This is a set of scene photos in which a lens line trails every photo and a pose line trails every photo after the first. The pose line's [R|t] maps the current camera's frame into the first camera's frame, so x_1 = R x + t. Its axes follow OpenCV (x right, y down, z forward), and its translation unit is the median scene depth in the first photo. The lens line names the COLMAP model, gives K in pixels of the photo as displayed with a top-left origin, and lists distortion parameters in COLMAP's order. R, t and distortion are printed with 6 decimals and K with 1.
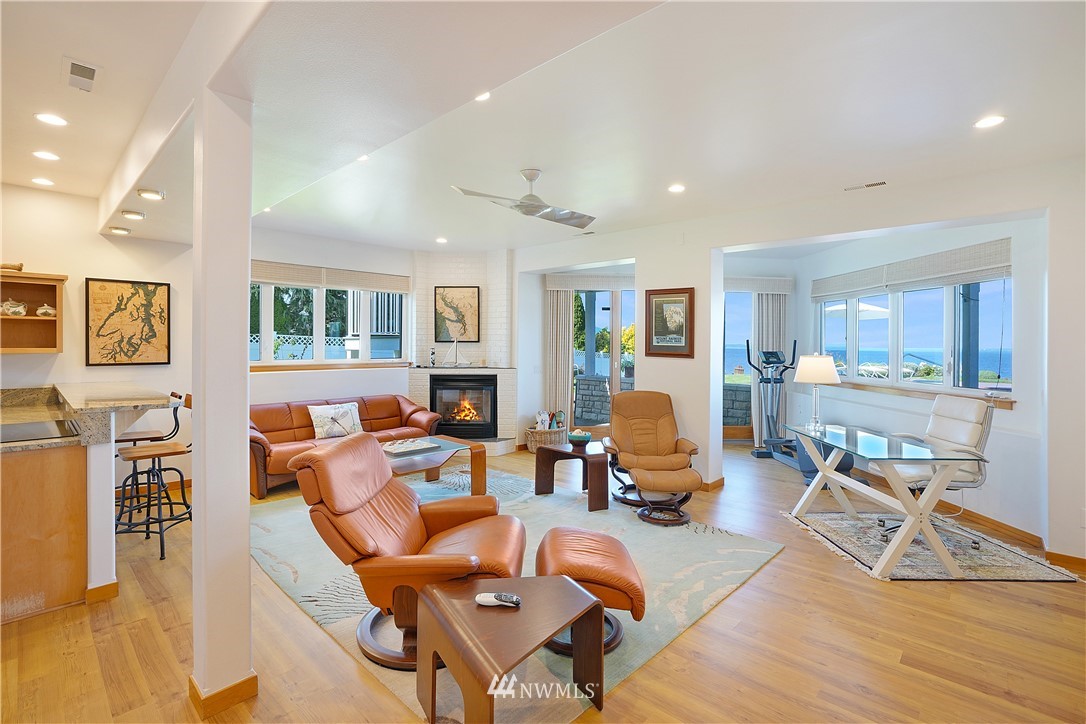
lens RADIAL K [[498.6, 0, 549.3], [0, 498.6, 343.8], [0, 0, 1]] dist [0.000162, 0.001743]
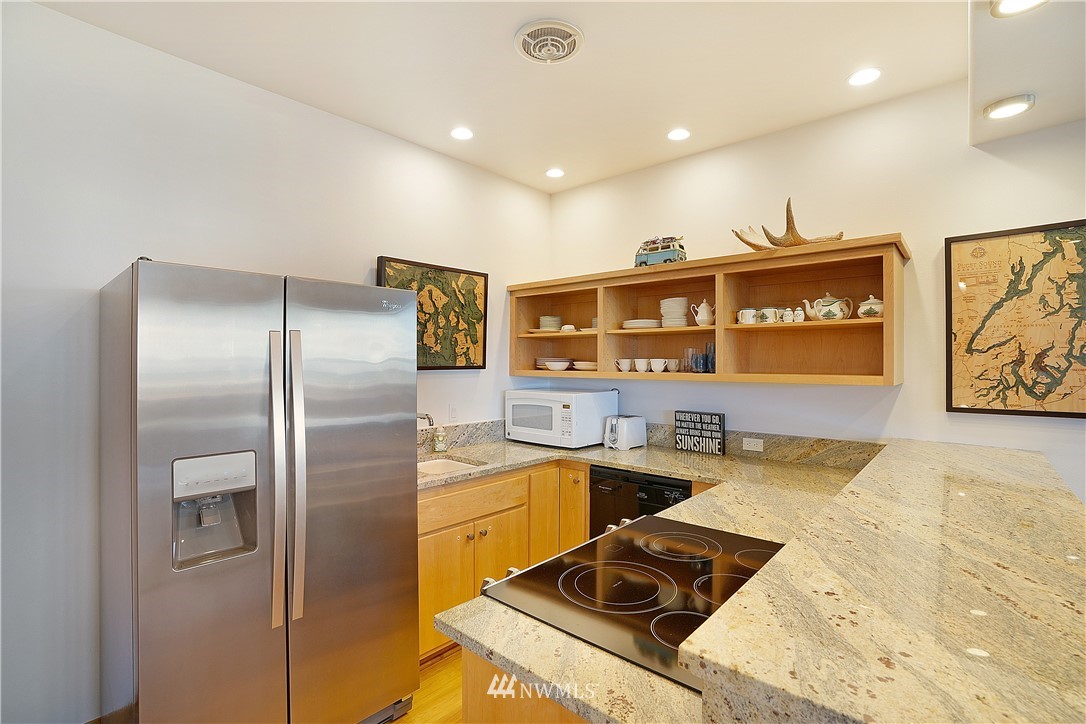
lens RADIAL K [[498.6, 0, 537.7], [0, 498.6, 363.1], [0, 0, 1]] dist [0.000162, 0.001743]
pose [[0.029464, -0.010669, -0.999509, -0.413453], [-0.008967, 0.999900, -0.010937, 0.004531], [0.999526, 0.009285, 0.029365, 0.545693]]
